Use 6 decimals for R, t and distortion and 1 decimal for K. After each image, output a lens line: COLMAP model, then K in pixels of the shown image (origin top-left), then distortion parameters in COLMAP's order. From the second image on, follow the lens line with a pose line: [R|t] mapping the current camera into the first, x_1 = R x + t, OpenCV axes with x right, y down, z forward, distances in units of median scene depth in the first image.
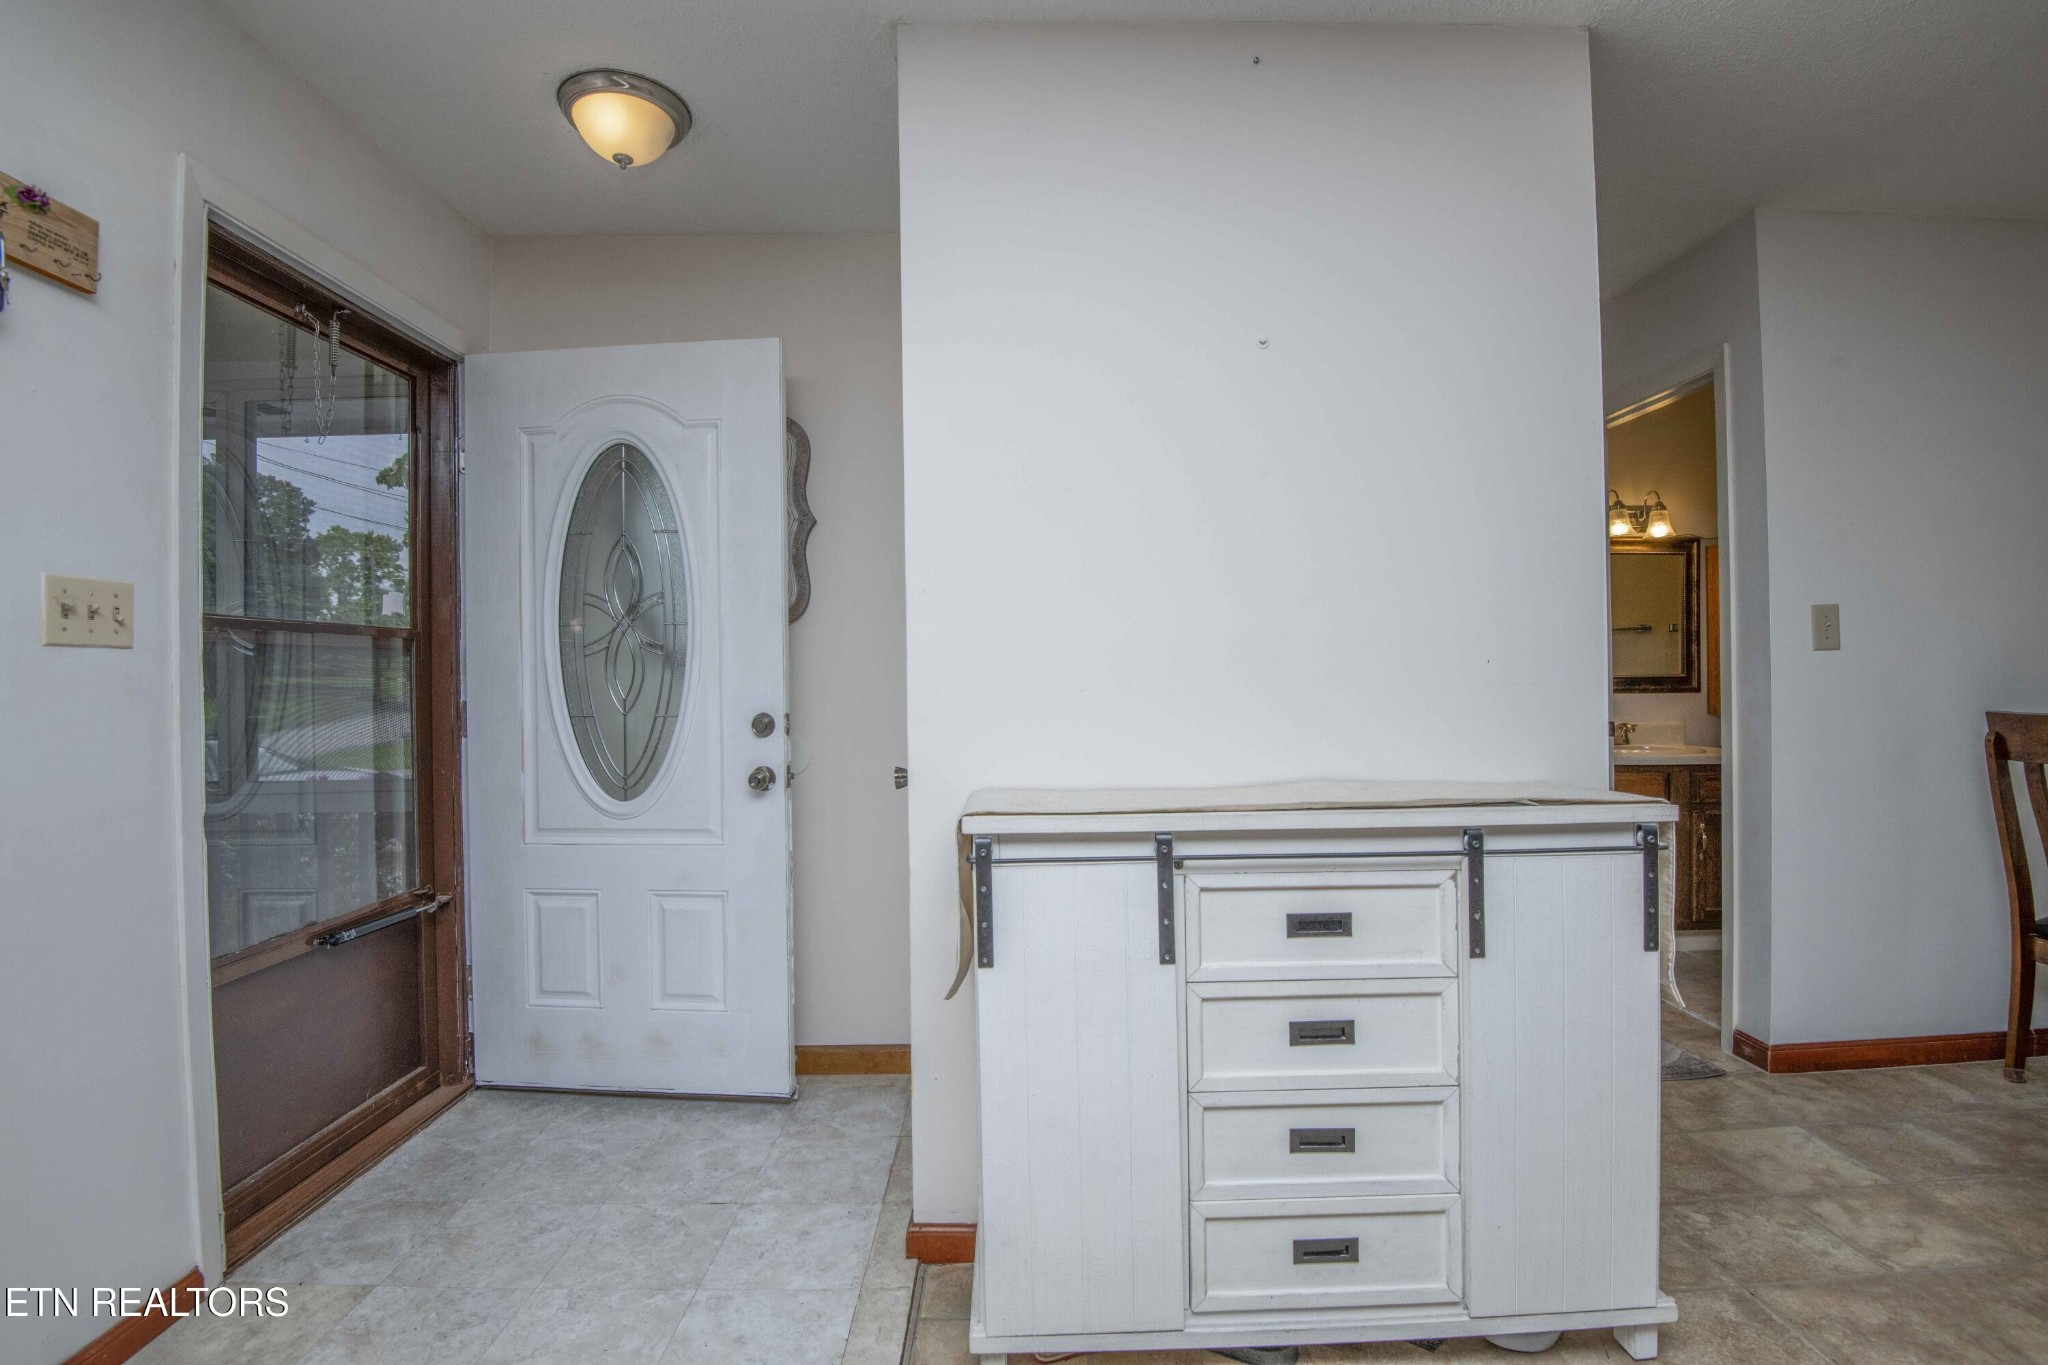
lens RADIAL K [[943.0, 0, 1028.9], [0, 943.0, 684.0], [0, 0, 1]] dist [-0.001146, -0.022886]
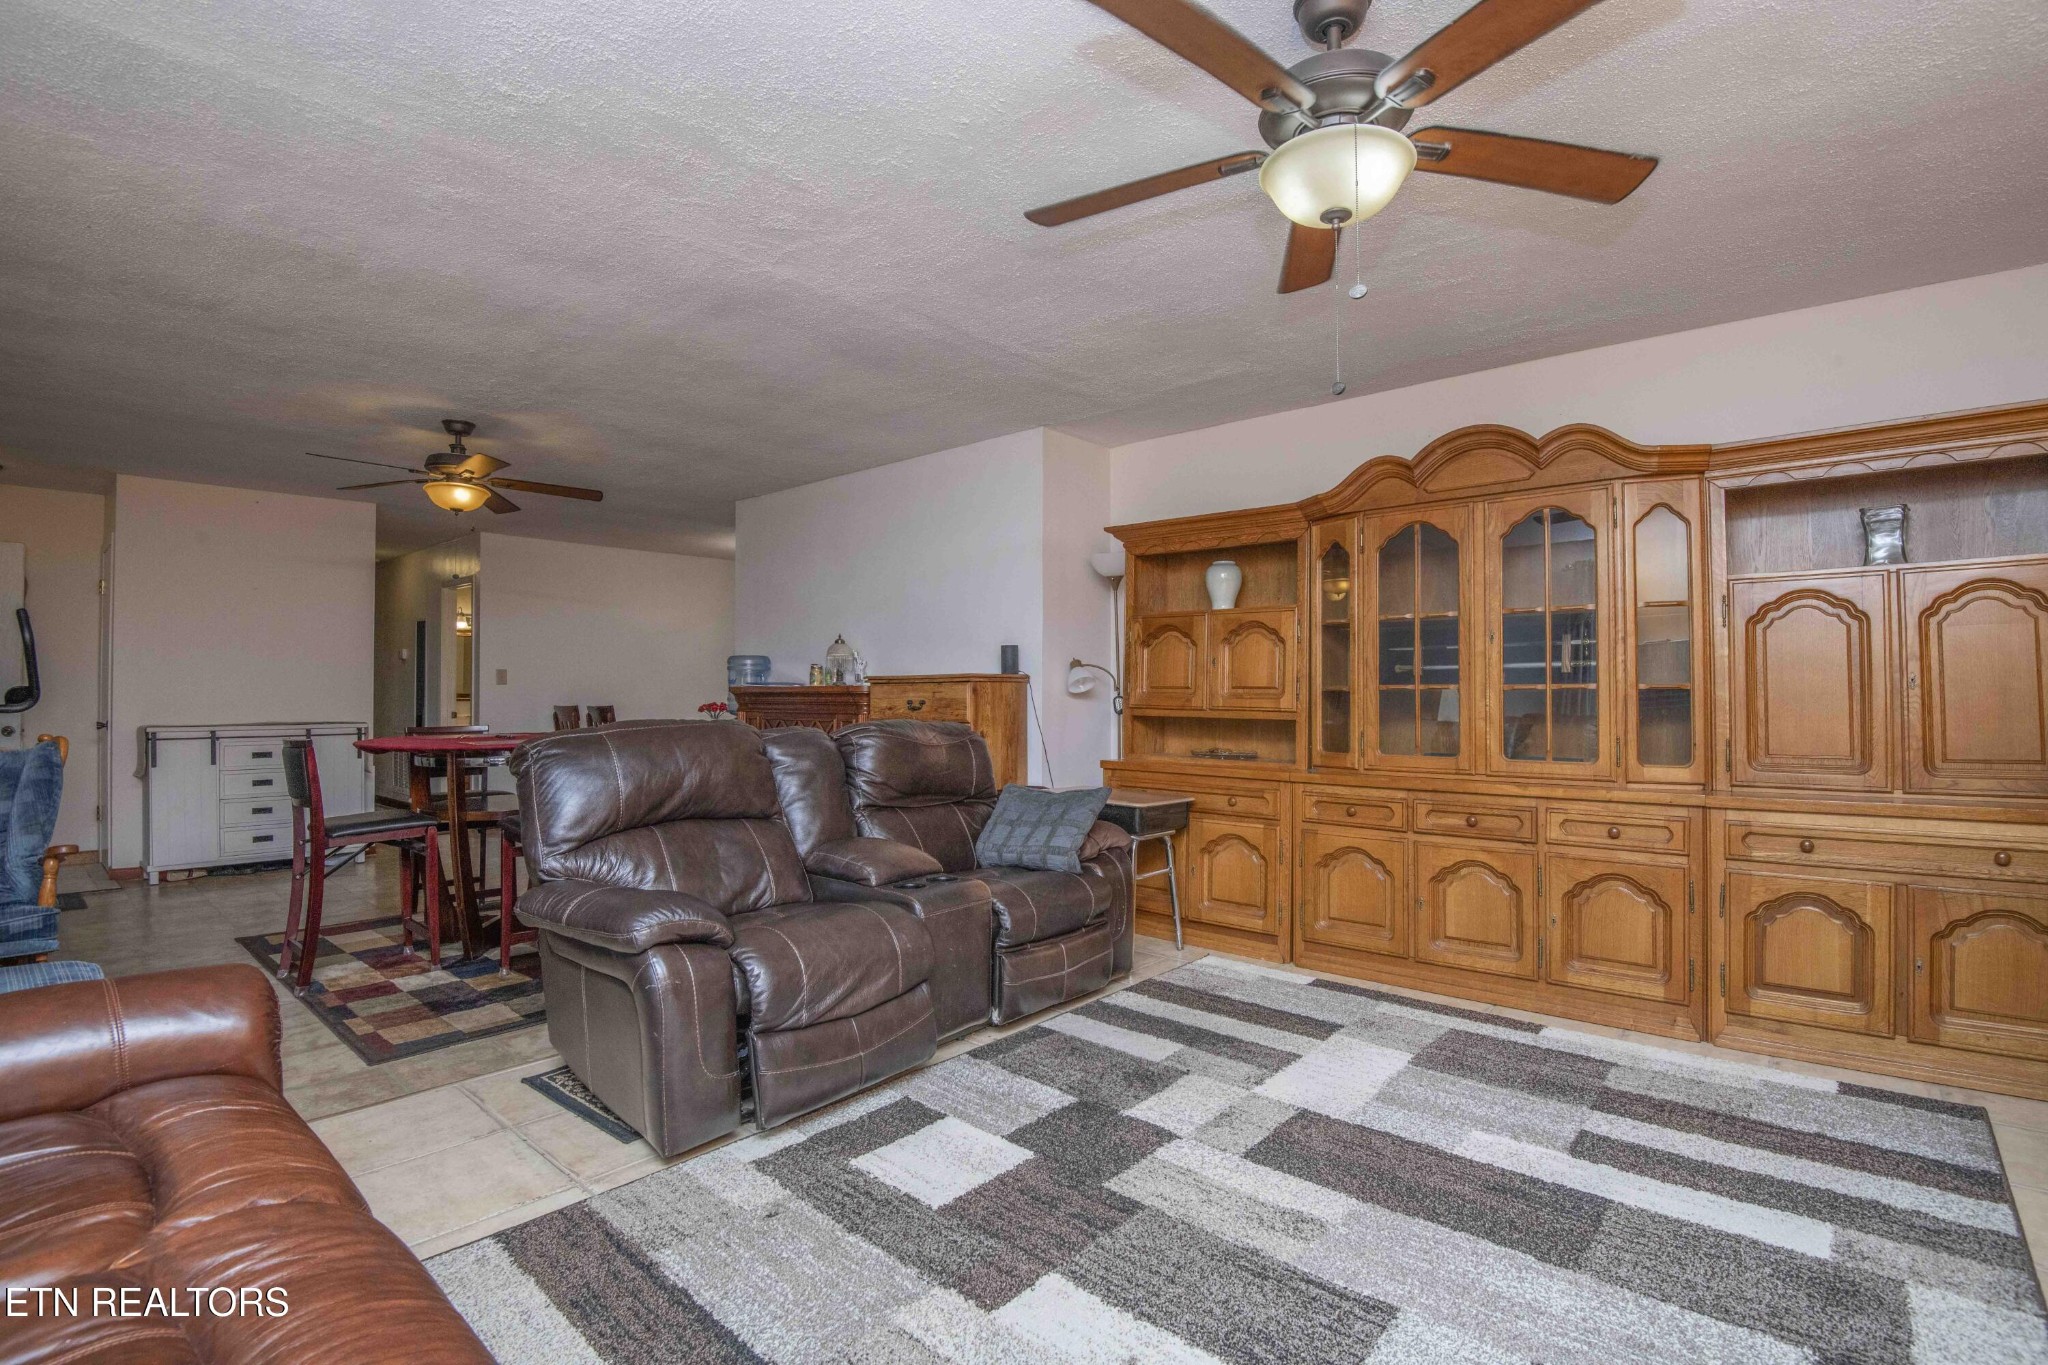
lens RADIAL K [[955.0, 0, 1041.5], [0, 955.0, 680.3], [0, 0, 1]] dist [-0.018496, -0.012778]
pose [[0.665641, 0.022594, 0.745930, -0.442644], [-0.003546, 0.999626, -0.027114, 0.040155], [-0.746263, 0.015403, 0.665473, -3.981086]]
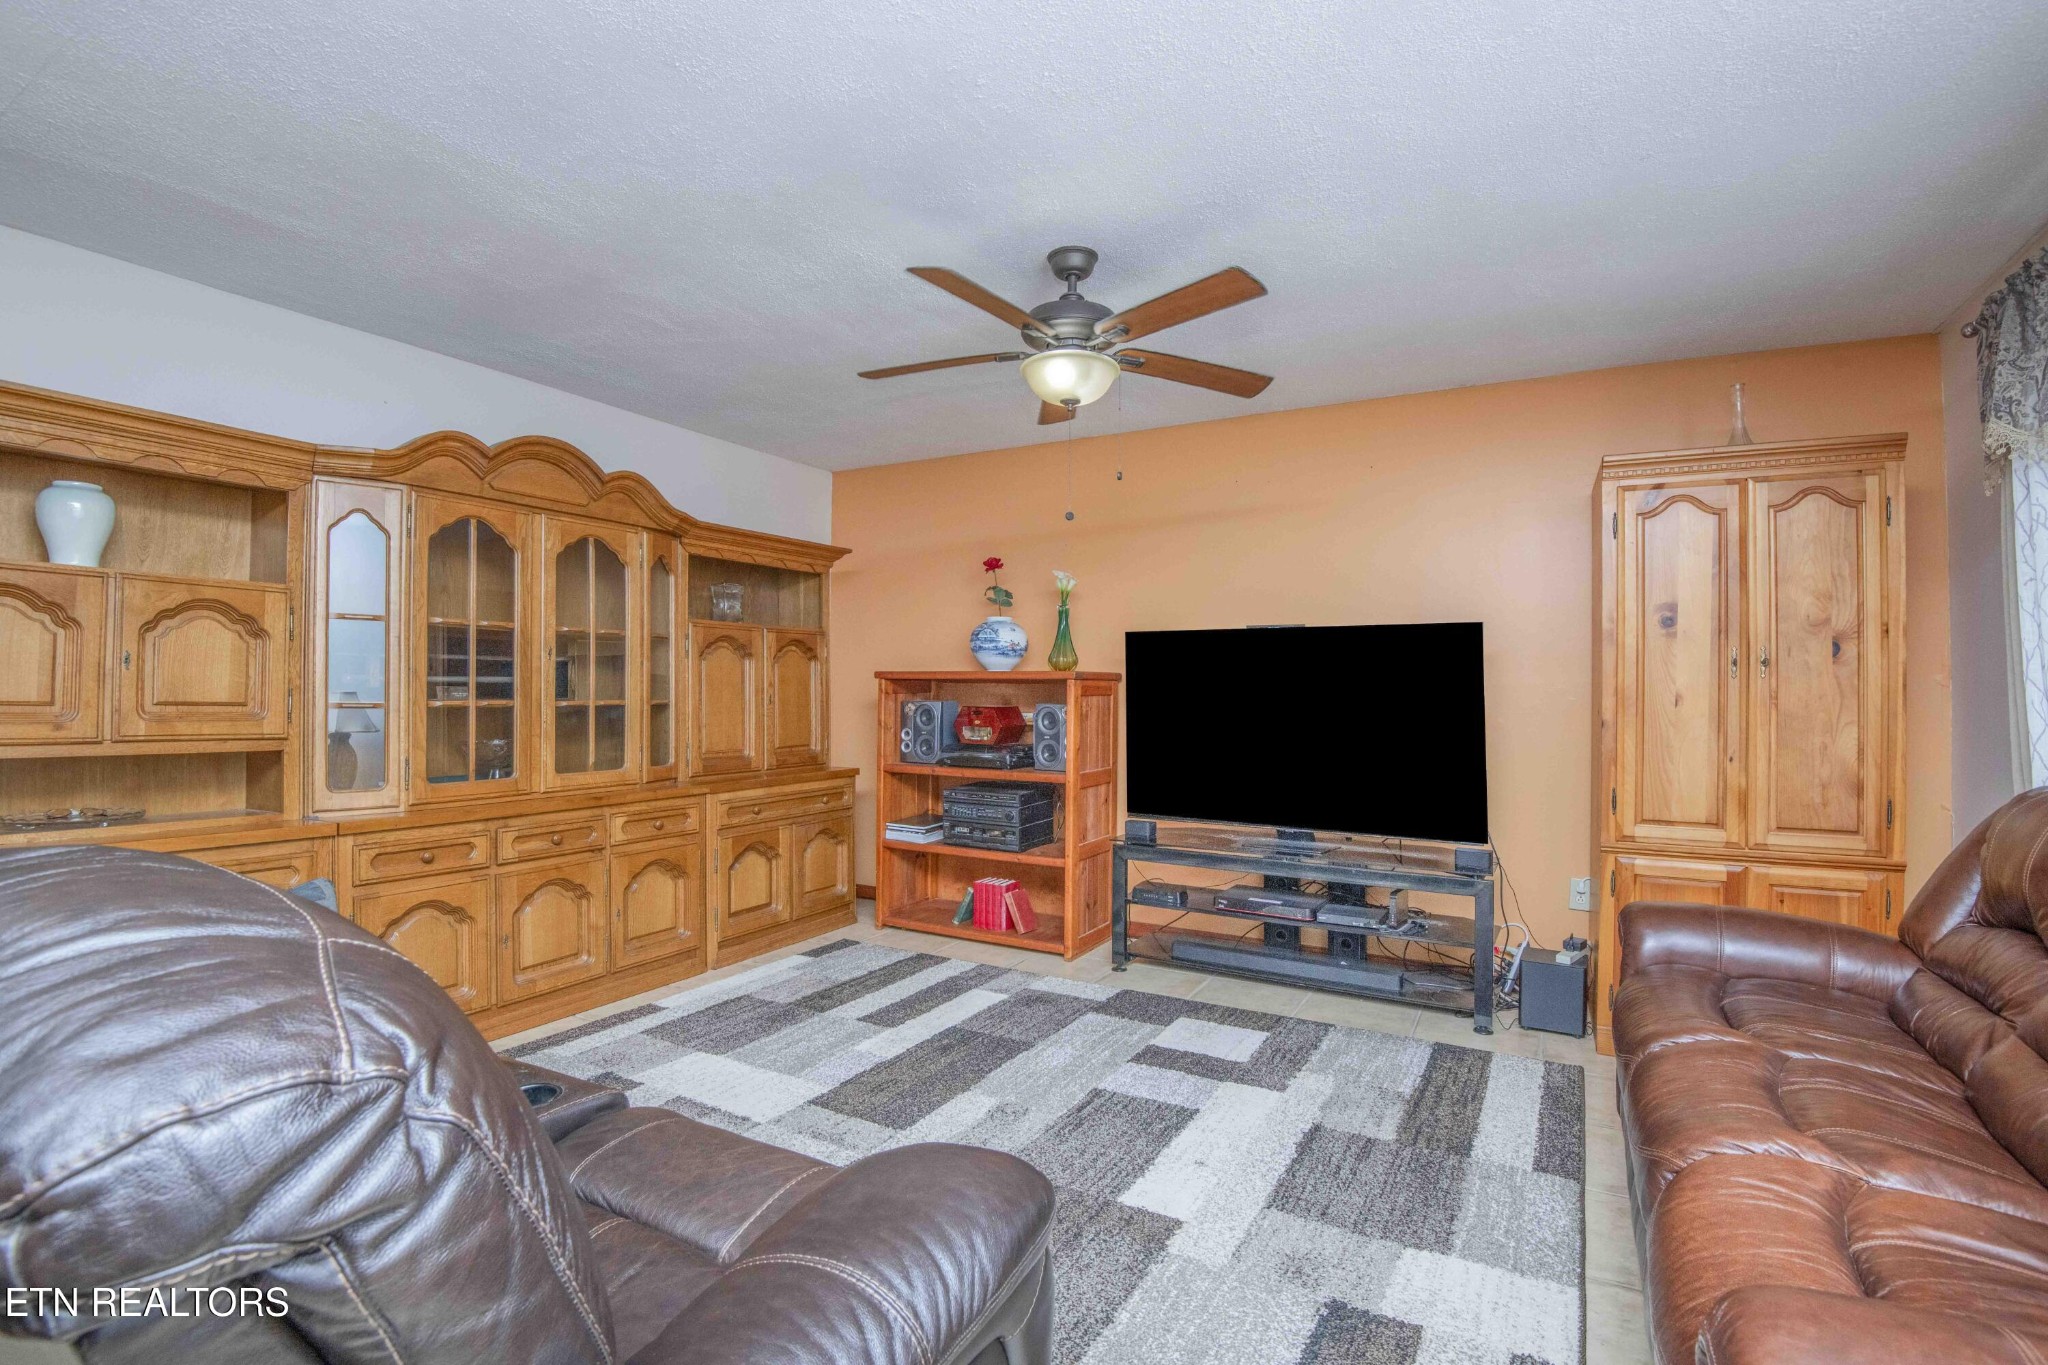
lens RADIAL K [[943.0, 0, 1028.9], [0, 943.0, 684.0], [0, 0, 1]] dist [-0.001146, -0.022886]
pose [[-0.860893, 0.014096, 0.508591, -0.142145], [0.008724, 0.999878, -0.012946, -0.020060], [-0.508712, -0.006709, -0.860911, -1.798898]]
